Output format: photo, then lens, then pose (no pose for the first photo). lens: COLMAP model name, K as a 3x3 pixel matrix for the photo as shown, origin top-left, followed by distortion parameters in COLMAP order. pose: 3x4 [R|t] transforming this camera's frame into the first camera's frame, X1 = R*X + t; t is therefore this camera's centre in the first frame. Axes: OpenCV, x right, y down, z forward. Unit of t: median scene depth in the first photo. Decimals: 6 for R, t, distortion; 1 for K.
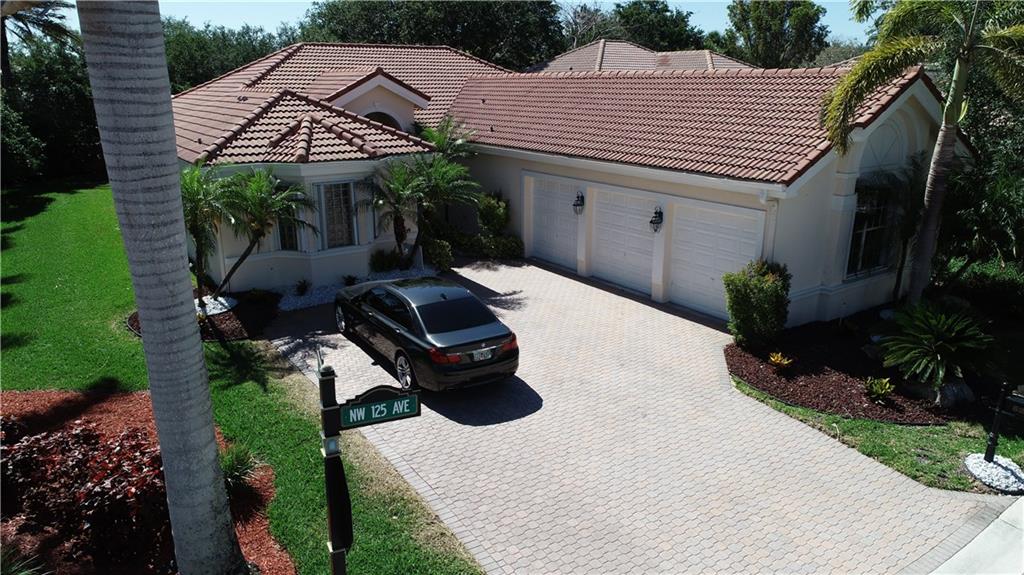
lens RADIAL K [[699.0, 0, 512.0], [0, 699.0, 287.5], [0, 0, 1]] dist [0.045732, -0.001182]
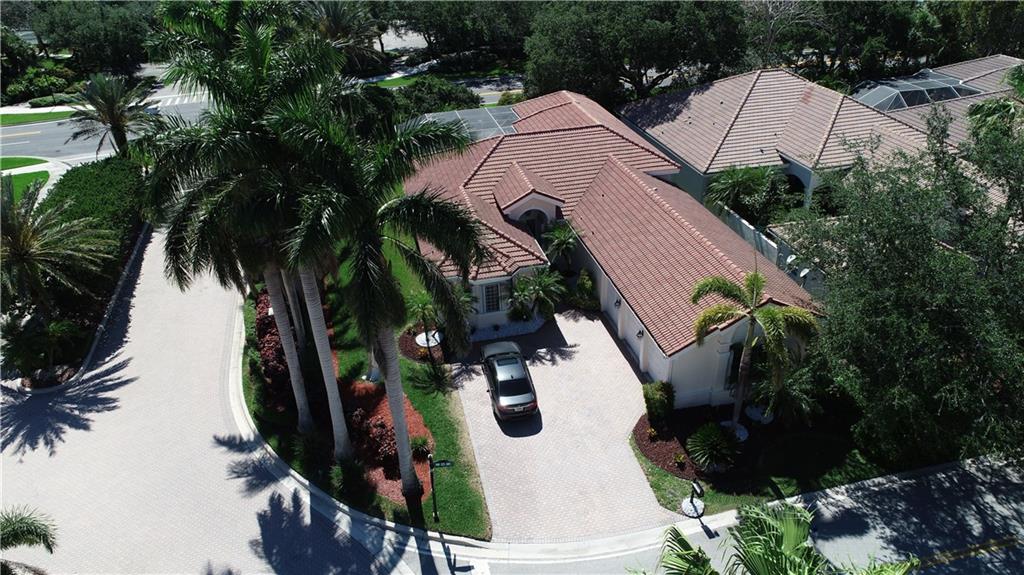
lens RADIAL K [[699.0, 0, 512.0], [0, 699.0, 287.5], [0, 0, 1]] dist [0.045732, -0.001182]
pose [[0.928307, 0.163118, -0.334122, 0.552410], [-0.074857, 0.962221, 0.261778, -0.767378], [0.364200, -0.217999, 0.905447, -0.928849]]
